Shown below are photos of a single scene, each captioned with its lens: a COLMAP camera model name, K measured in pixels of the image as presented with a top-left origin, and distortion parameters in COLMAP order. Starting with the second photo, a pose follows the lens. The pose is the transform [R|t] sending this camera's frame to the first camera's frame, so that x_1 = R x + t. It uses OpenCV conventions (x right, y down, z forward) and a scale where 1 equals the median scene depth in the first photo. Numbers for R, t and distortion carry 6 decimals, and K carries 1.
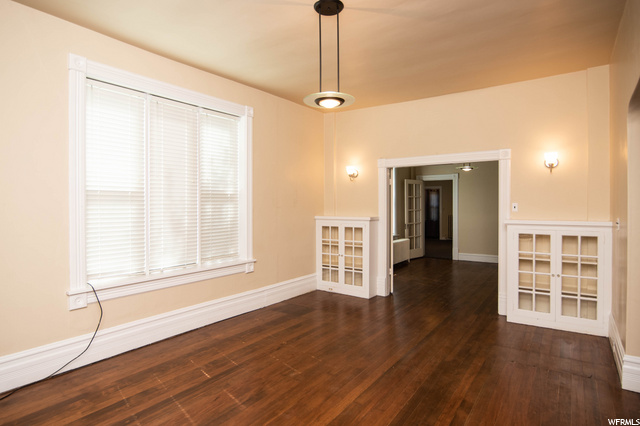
lens RADIAL K [[366.5, 0, 316.0], [0, 366.5, 204.5], [0, 0, 1]] dist [-0.005895, -0.001272]
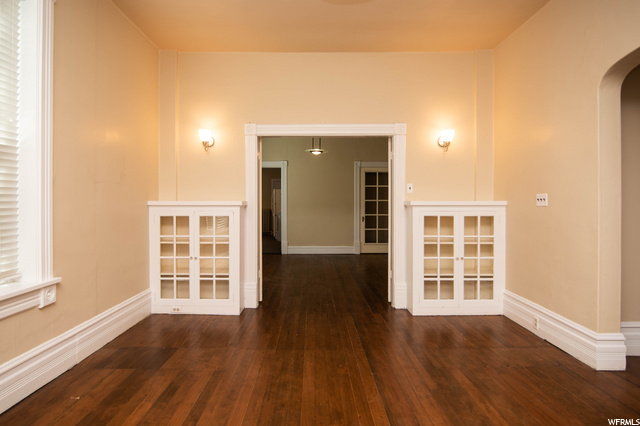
lens RADIAL K [[366.5, 0, 316.0], [0, 366.5, 204.5], [0, 0, 1]] dist [-0.005895, -0.001272]
pose [[0.816809, -0.000083, 0.576908, -0.167468], [-0.001432, 0.999997, 0.002172, 0.044454], [-0.576906, -0.002600, 0.816806, 0.375565]]
